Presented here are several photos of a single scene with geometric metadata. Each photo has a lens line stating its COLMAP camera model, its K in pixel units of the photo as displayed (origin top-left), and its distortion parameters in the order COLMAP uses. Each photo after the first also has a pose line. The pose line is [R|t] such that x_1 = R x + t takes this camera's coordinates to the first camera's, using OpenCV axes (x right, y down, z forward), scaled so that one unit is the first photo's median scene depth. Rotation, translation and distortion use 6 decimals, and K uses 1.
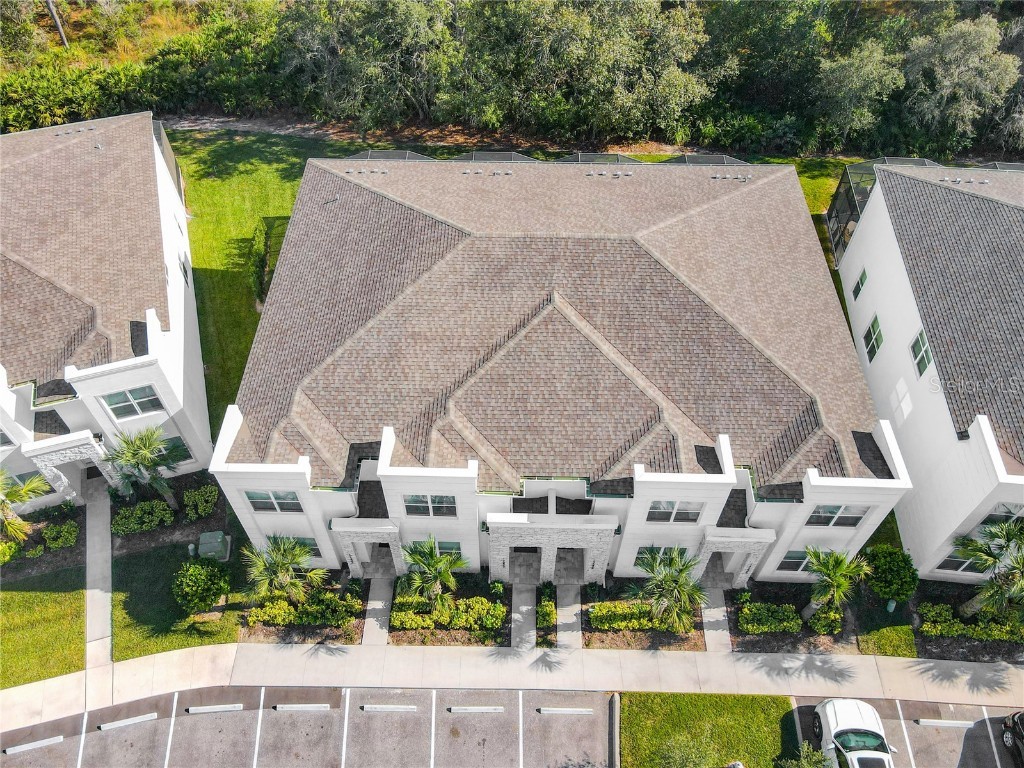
lens RADIAL K [[768.3, 0, 499.8], [0, 768.3, 422.2], [0, 0, 1]] dist [0.015974, 0.005792]
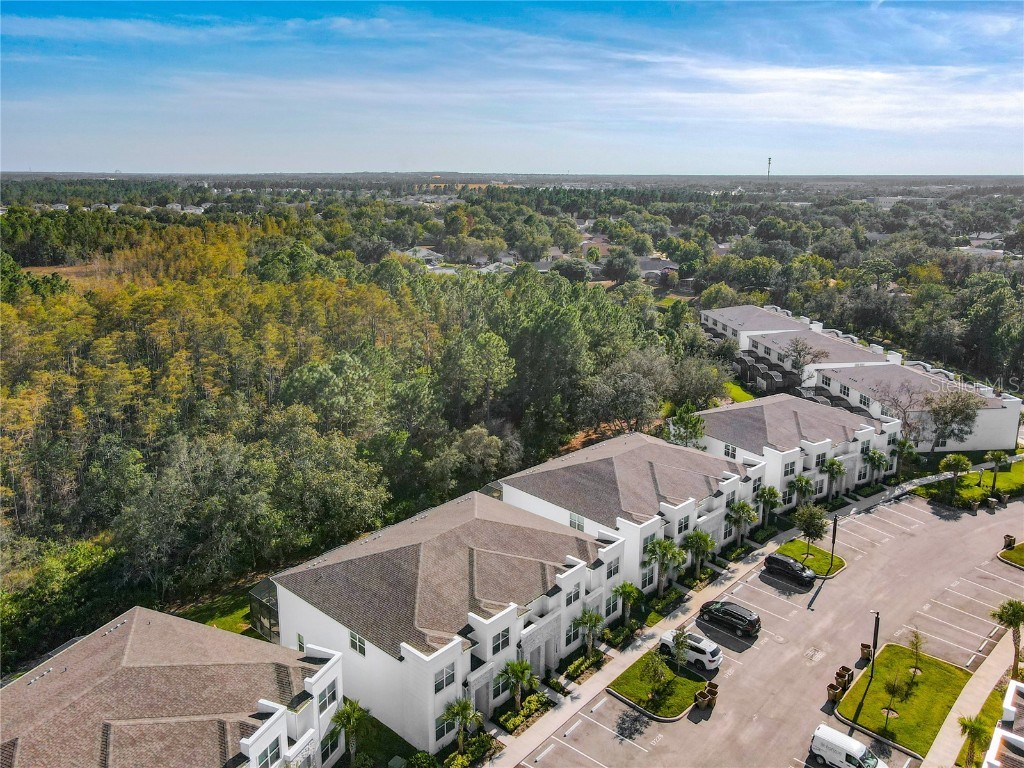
lens RADIAL K [[768.3, 0, 522.4], [0, 768.3, 353.2], [0, 0, 1]] dist [0.015974, 0.005792]
pose [[0.637598, -0.171888, 0.750948, -1.353305], [0.612441, 0.704420, -0.358760, 0.311429], [-0.467316, 0.688656, 0.554408, -0.653270]]
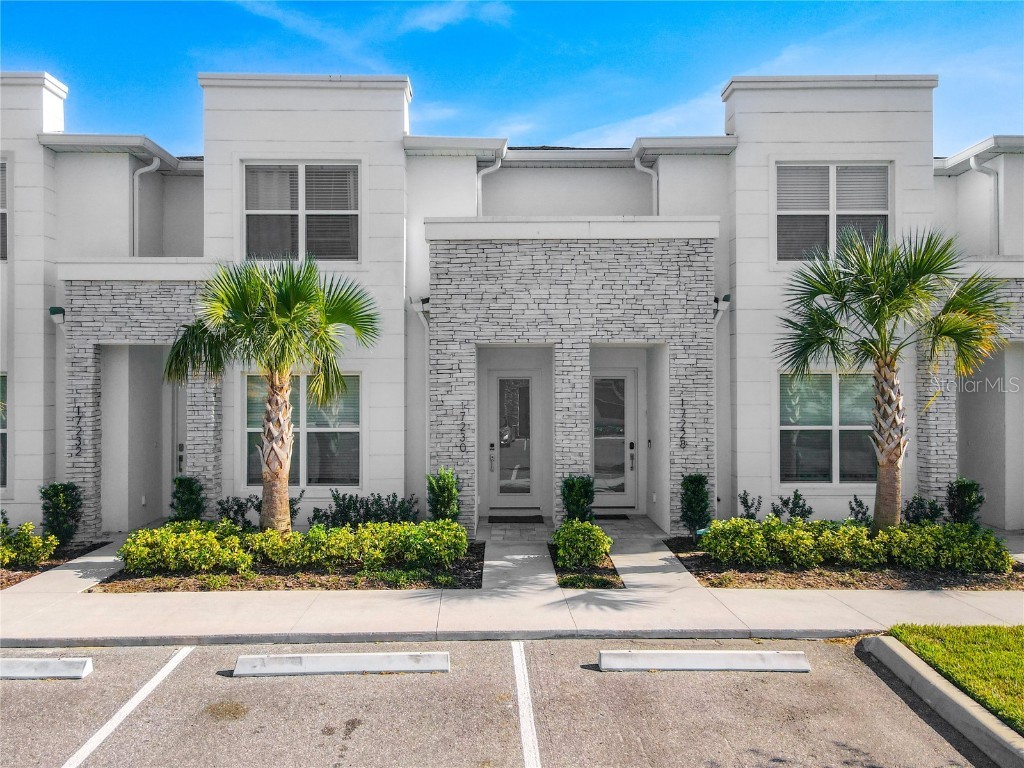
lens RADIAL K [[768.3, 0, 512.2], [0, 768.3, 383.9], [0, 0, 1]] dist [0.015974, 0.005792]
pose [[0.998961, 0.002315, 0.045506, 0.012574], [0.035461, 0.587631, -0.808352, 0.496409], [-0.028613, 0.809126, 0.586938, 0.742756]]
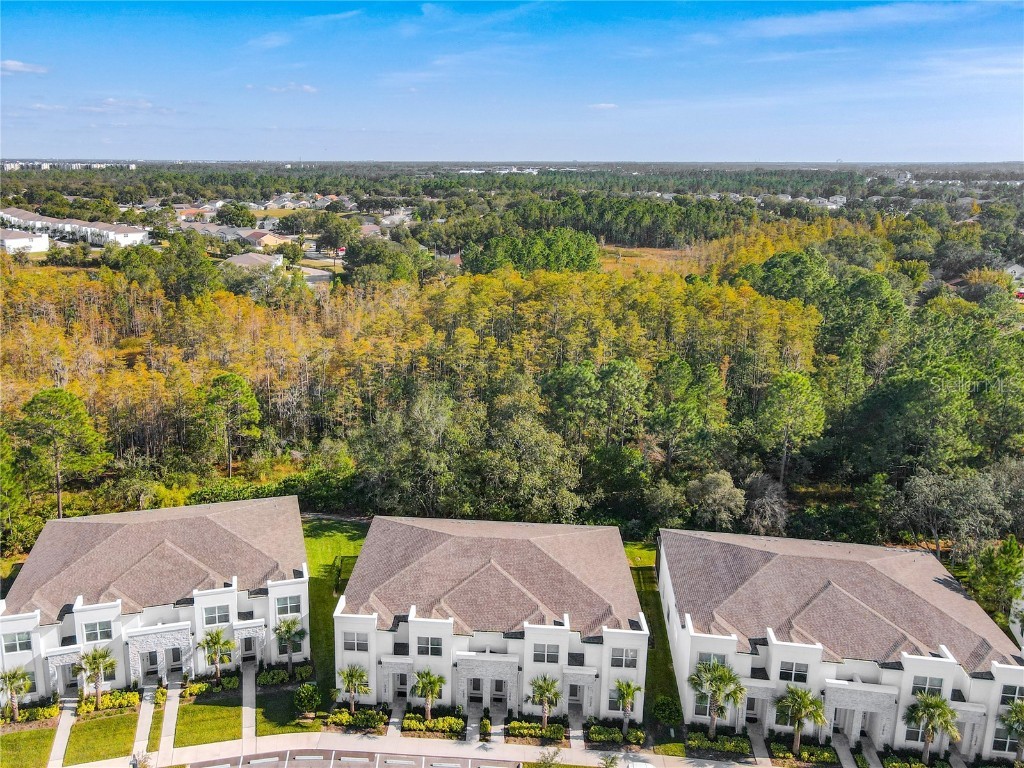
lens RADIAL K [[795.4, 0, 446.3], [0, 795.4, 329.5], [0, 0, 1]] dist [0.000487, 0.029650]
pose [[0.998234, 0.023007, -0.054762, 0.050097], [-0.053183, 0.756748, -0.651540, 0.795913], [0.026451, 0.653302, 0.756635, -1.111152]]
